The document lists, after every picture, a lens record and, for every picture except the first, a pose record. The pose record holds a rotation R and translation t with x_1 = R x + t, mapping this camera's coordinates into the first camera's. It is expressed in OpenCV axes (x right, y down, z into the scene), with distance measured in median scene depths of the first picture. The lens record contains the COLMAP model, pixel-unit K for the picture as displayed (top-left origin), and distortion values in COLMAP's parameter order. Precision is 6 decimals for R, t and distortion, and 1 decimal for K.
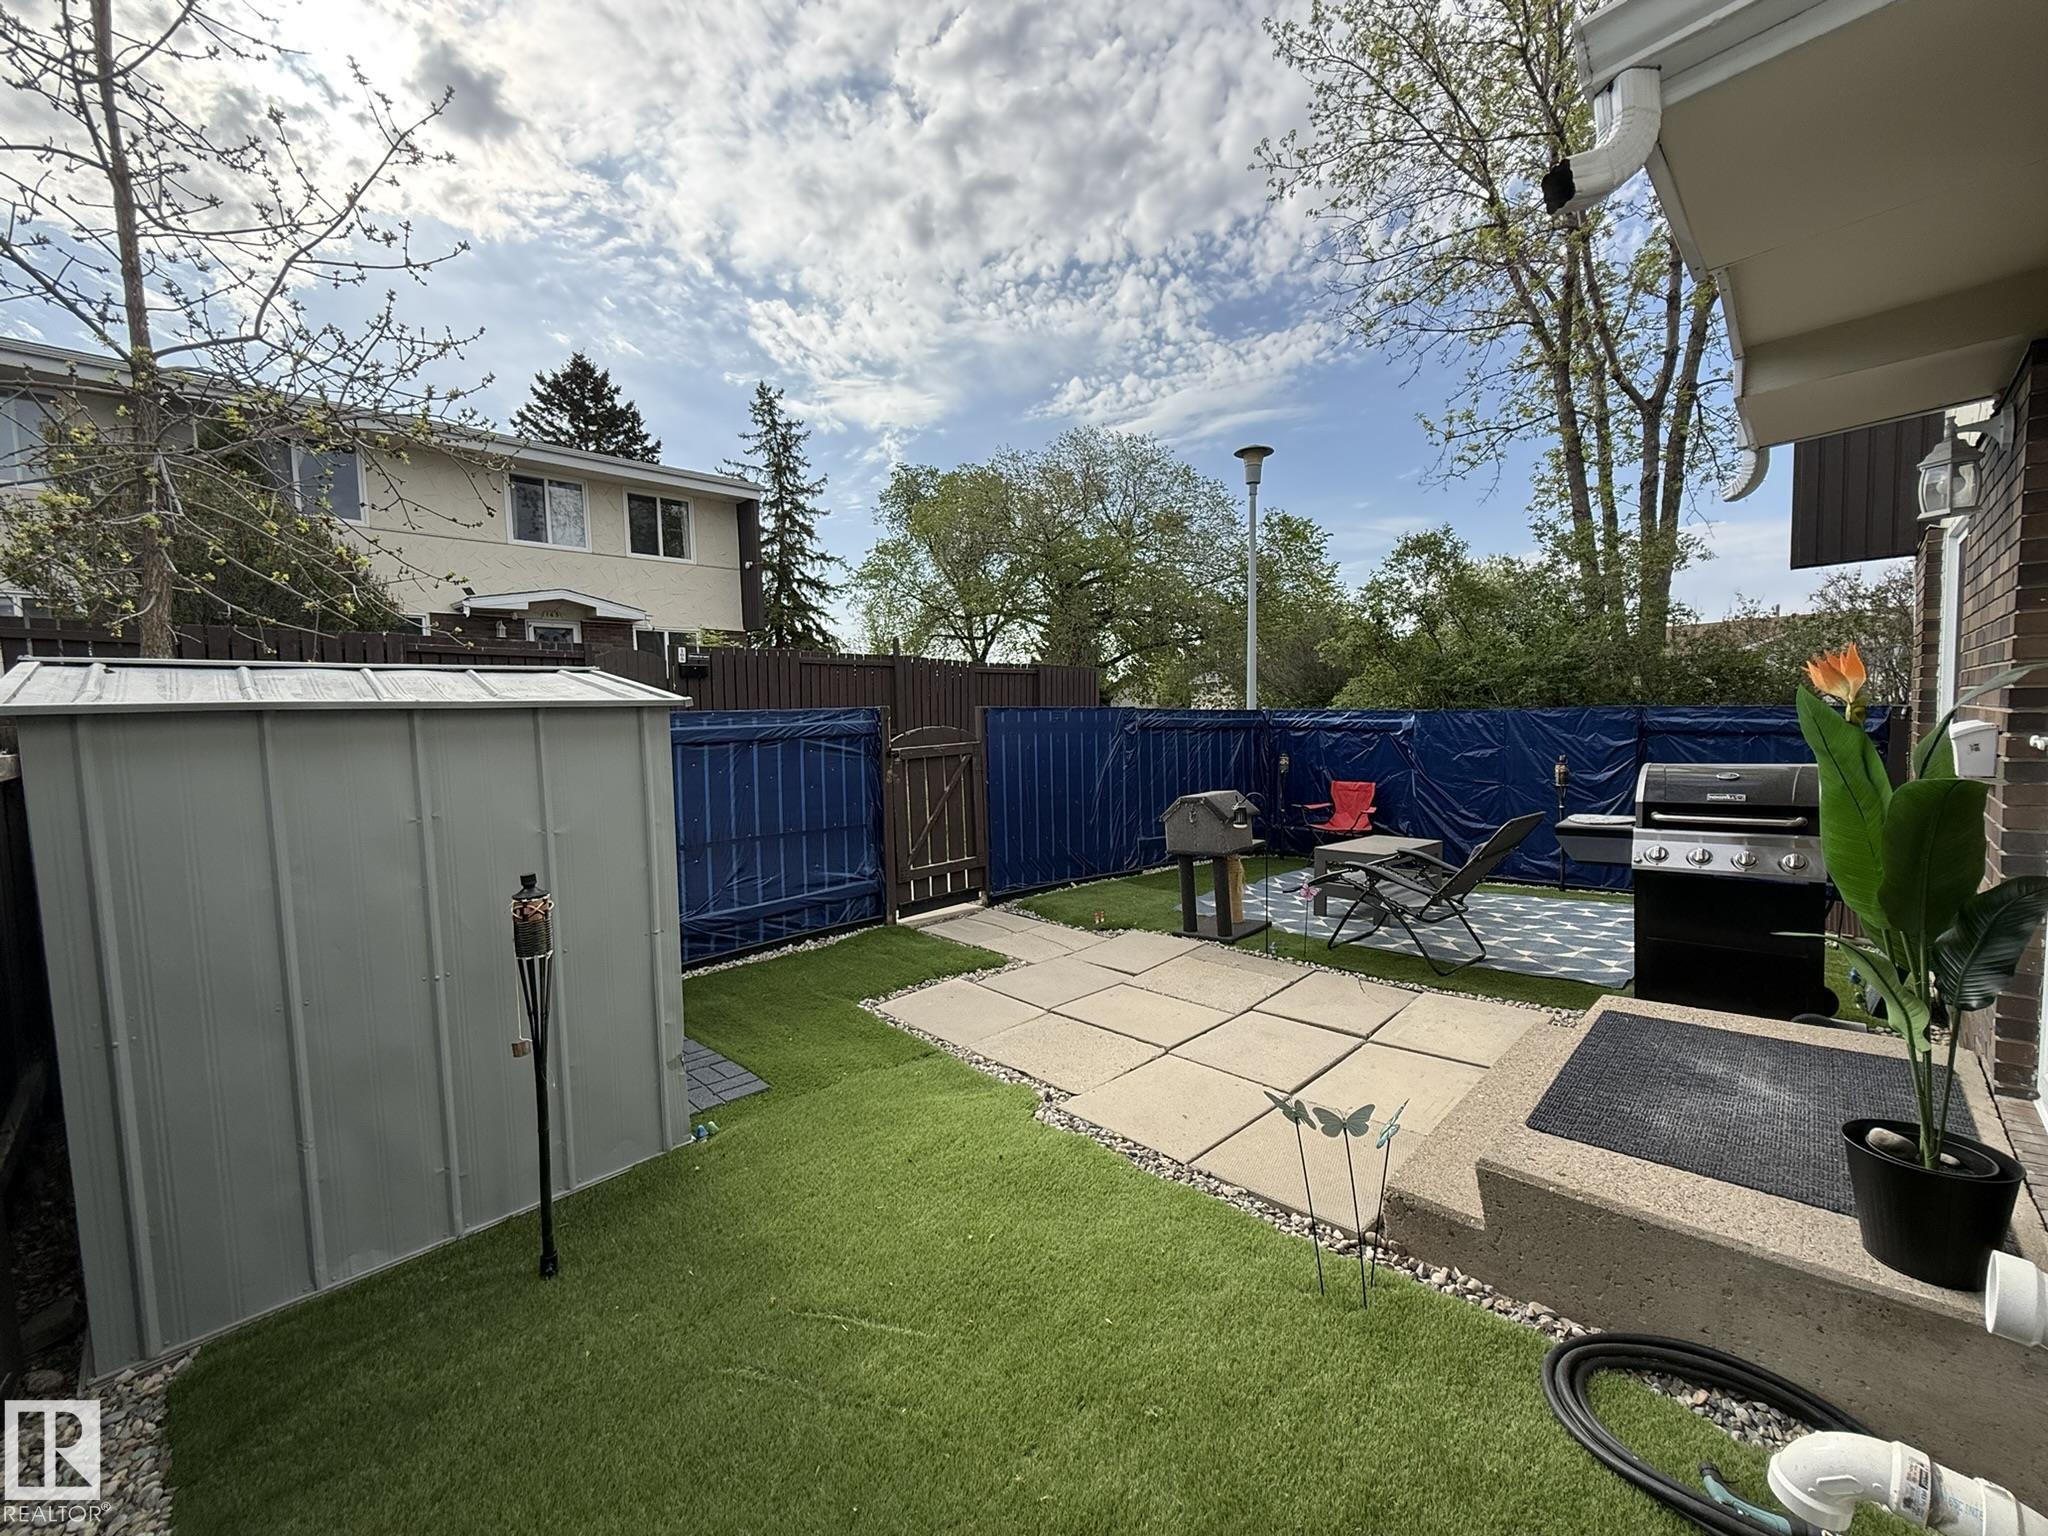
lens RADIAL K [[817.6, 0, 1029.7], [0, 817.6, 768.9], [0, 0, 1]] dist [0.000164, -0.000090]
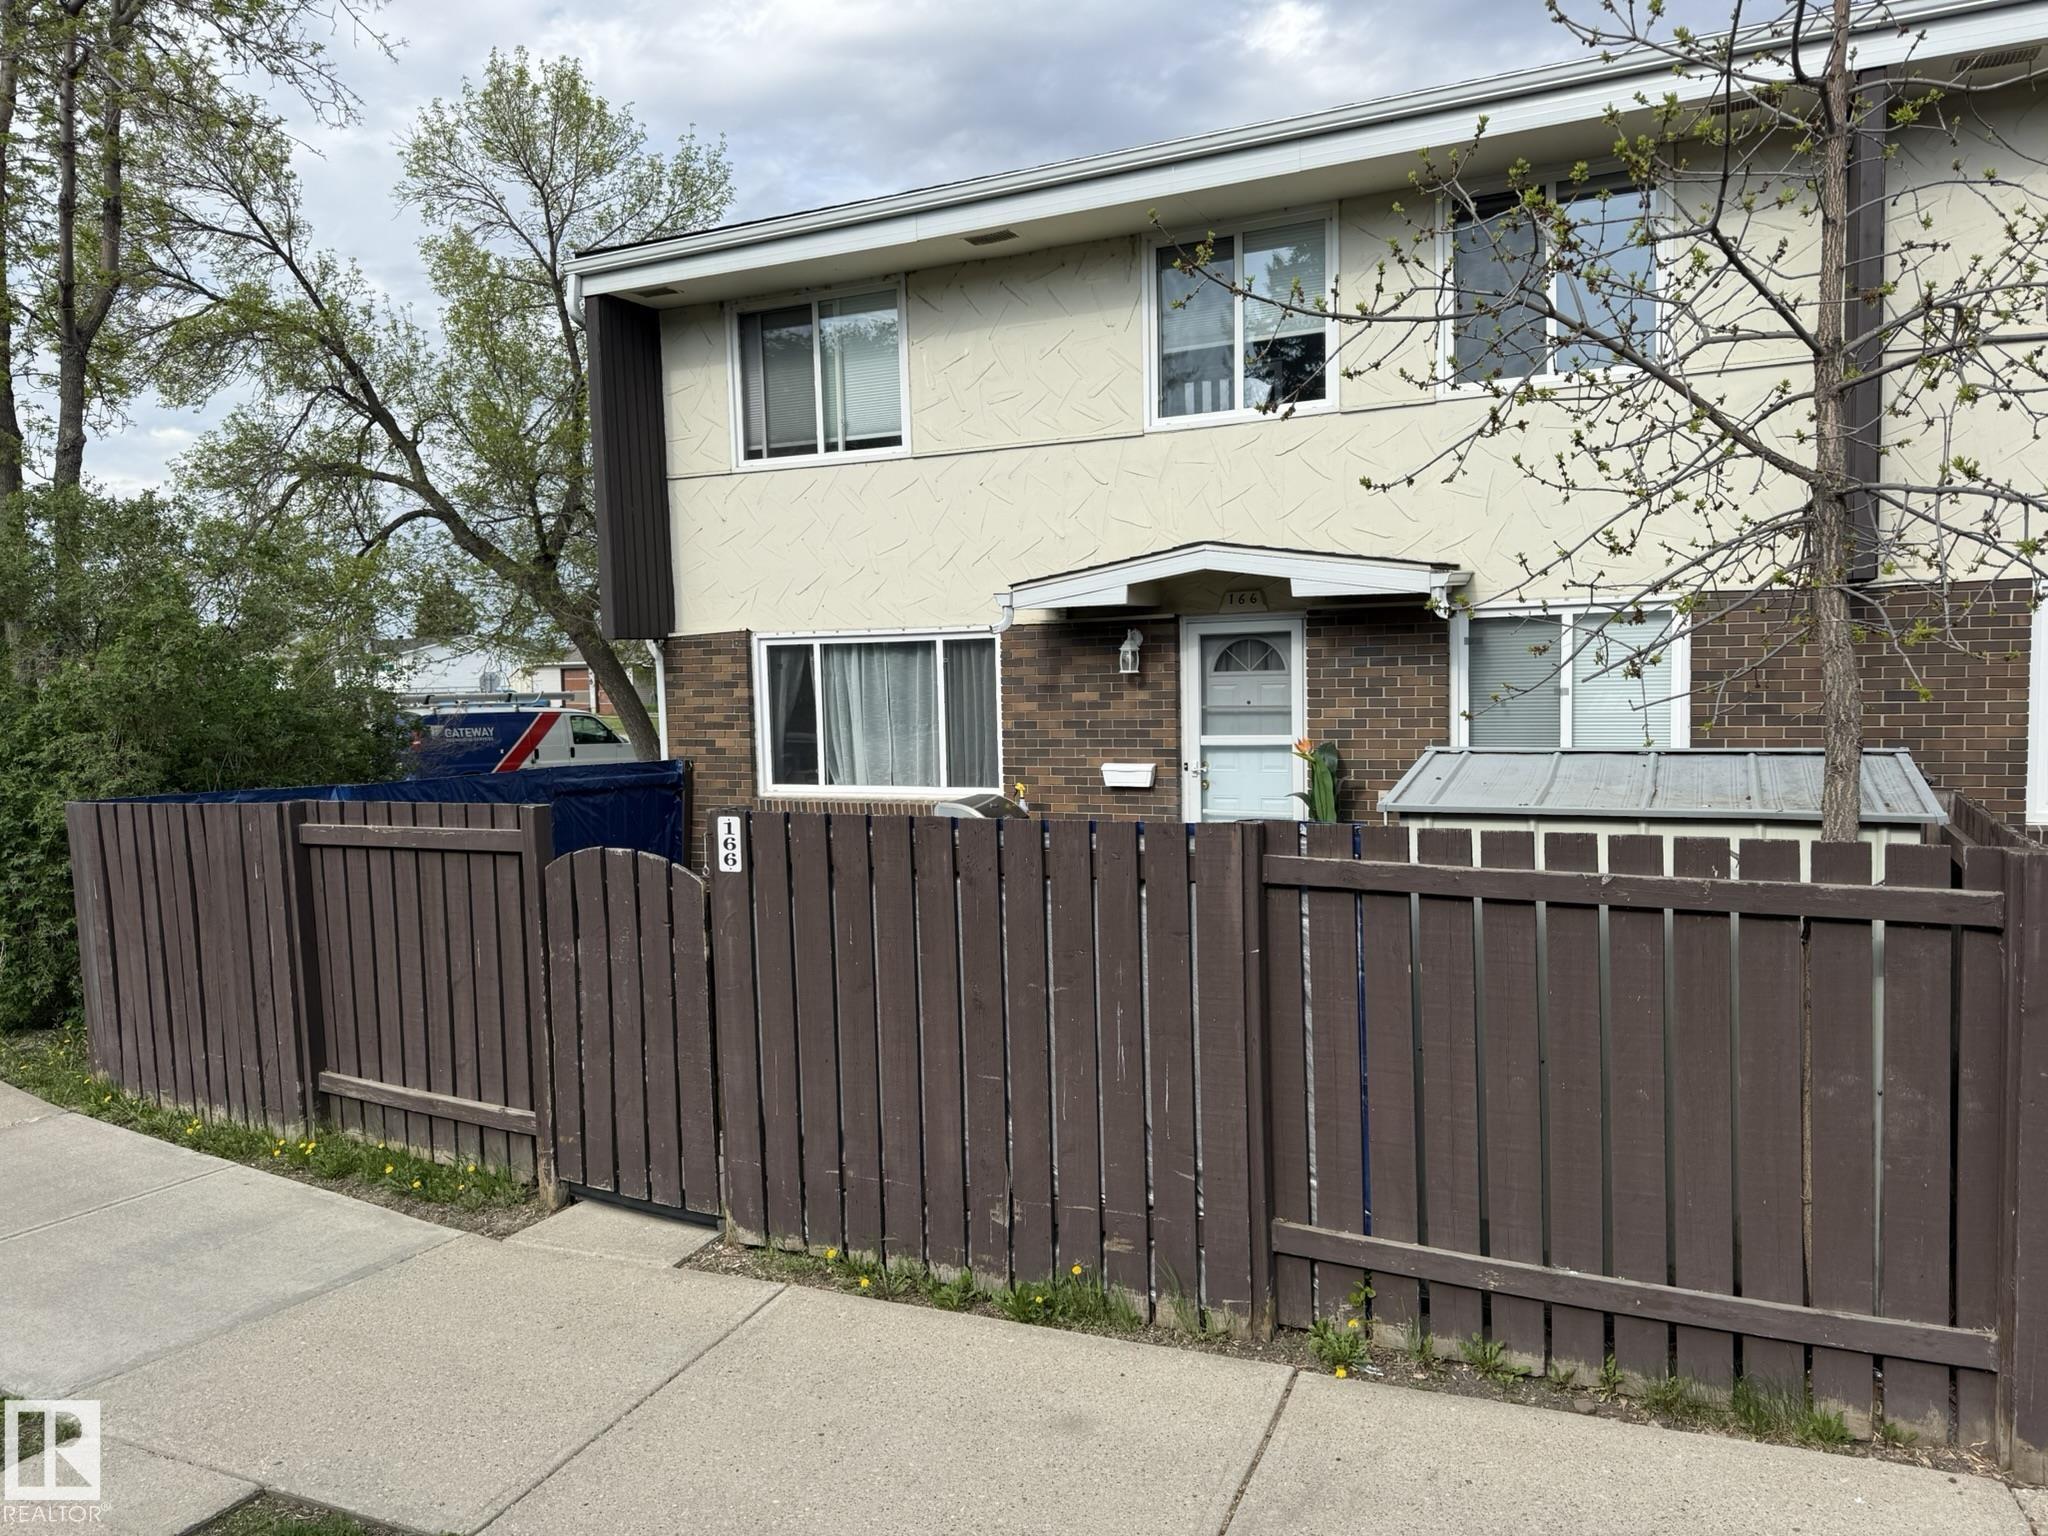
lens RADIAL K [[1450.2, 0, 1024.0], [0, 1450.2, 768.0], [0, 0, 1]] dist [0.079259, -0.097194]
pose [[-0.320334, -0.028197, 0.946885, -1.200380], [0.096208, 0.993420, 0.062130, -0.151499], [-0.942407, 0.111000, -0.315513, 1.208990]]
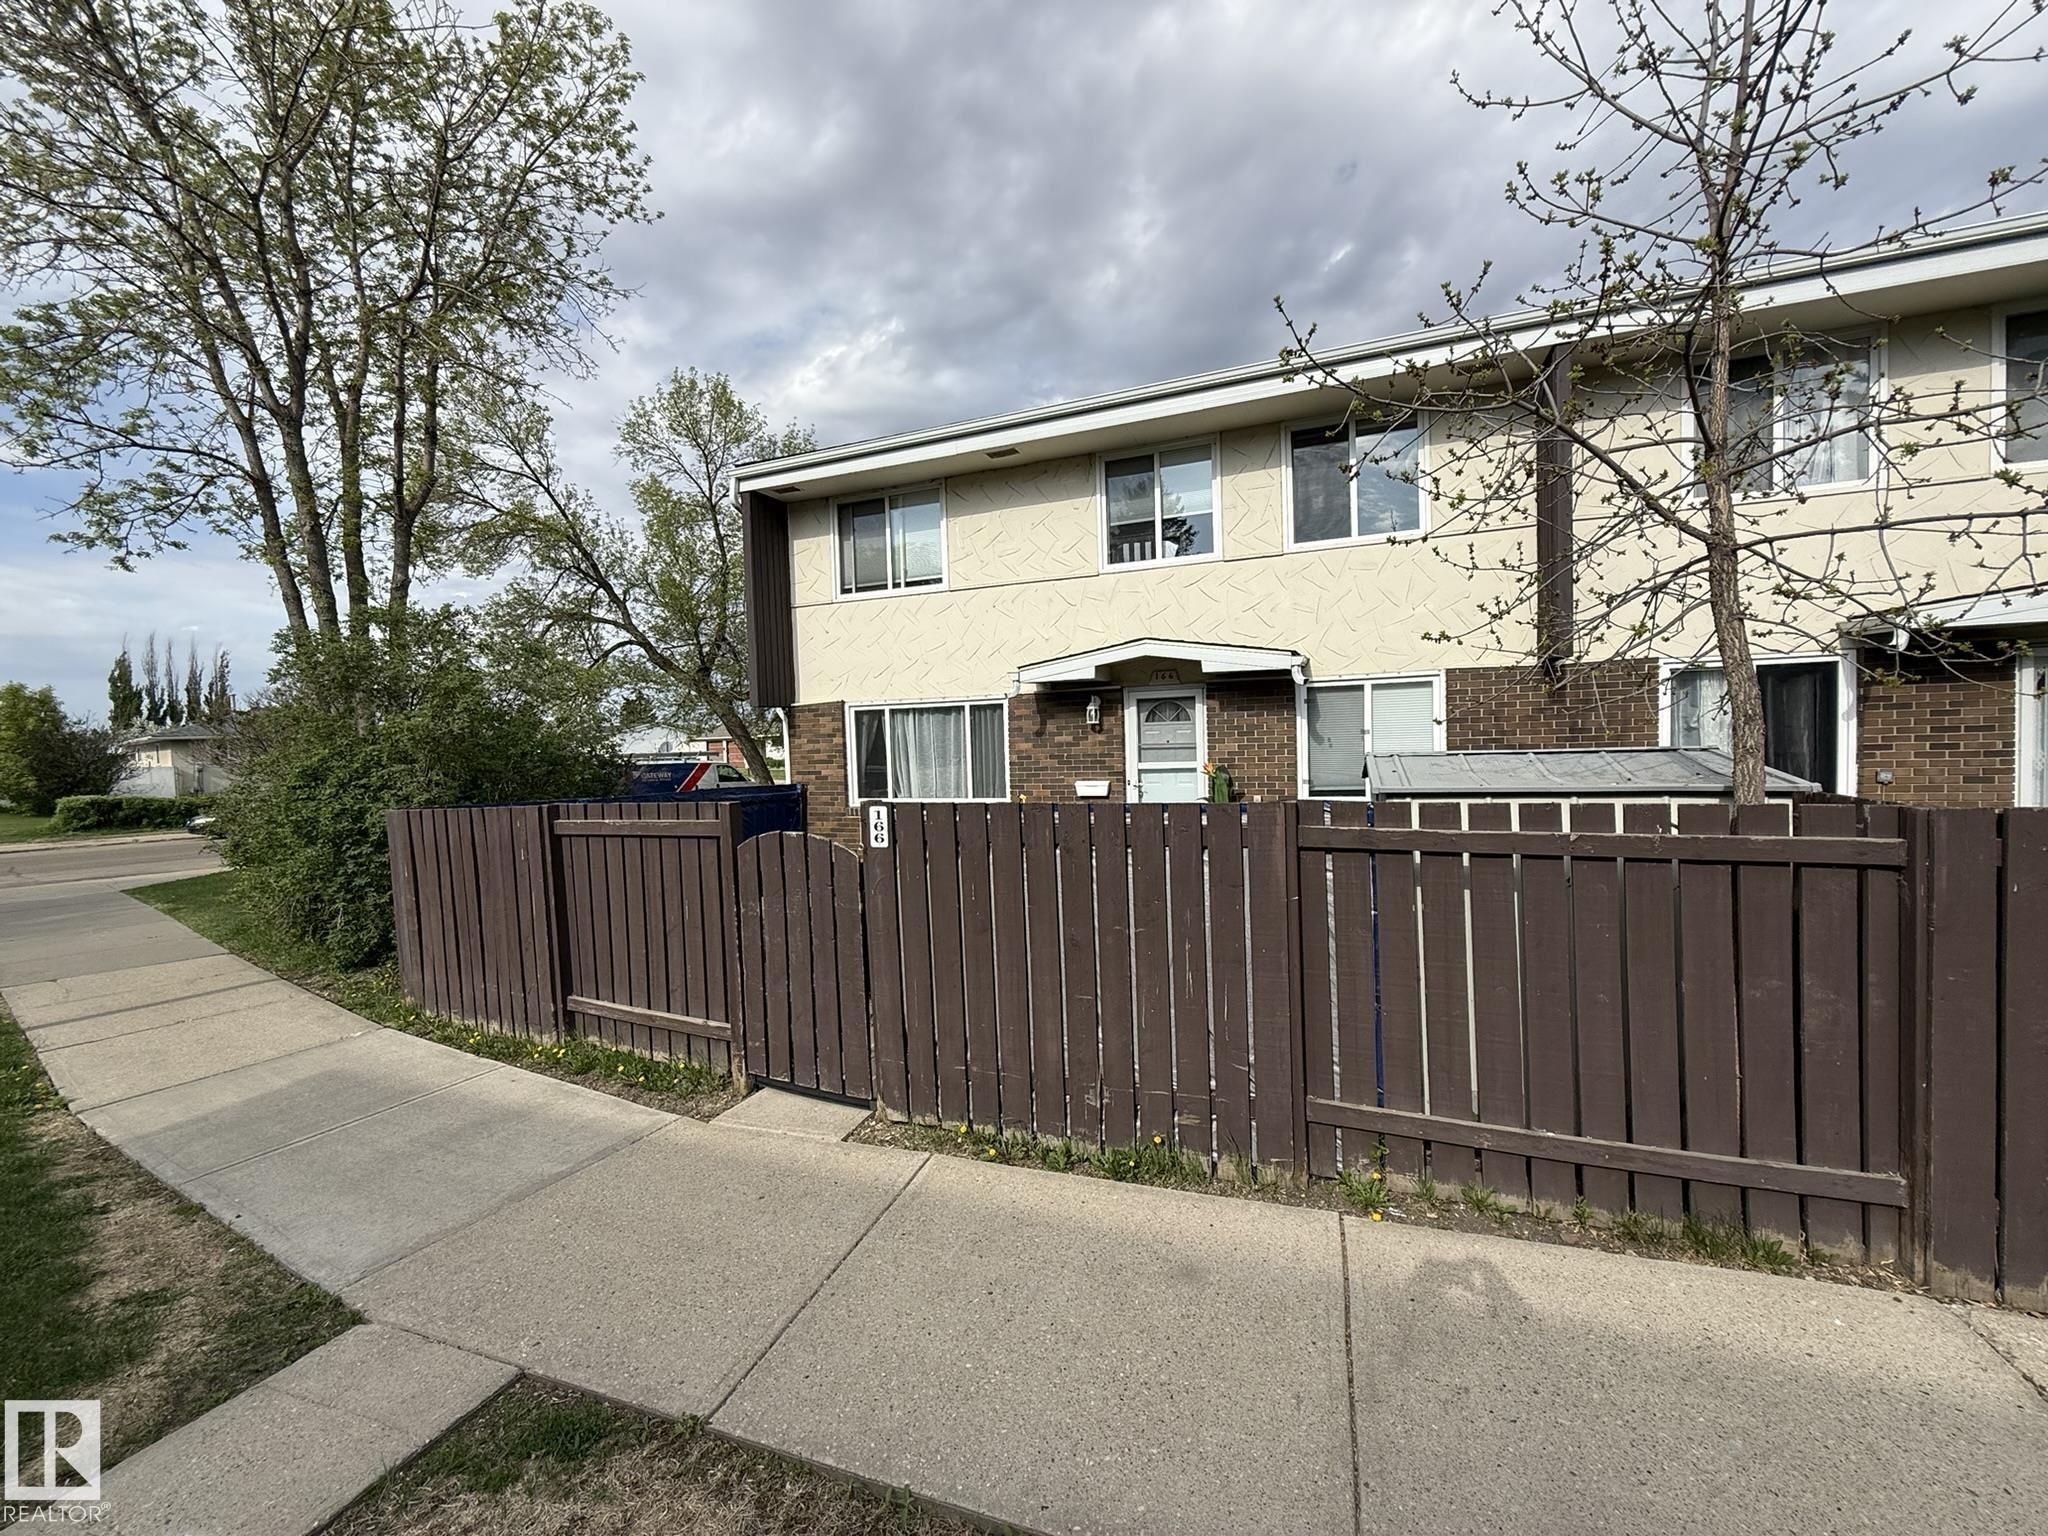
lens RADIAL K [[817.6, 0, 1029.7], [0, 817.6, 768.9], [0, 0, 1]] dist [0.000164, -0.000090]
pose [[-0.389070, 0.007861, 0.921175, -0.954173], [0.102861, 0.994081, 0.034961, -0.123400], [-0.915448, 0.108355, -0.387575, 1.250320]]
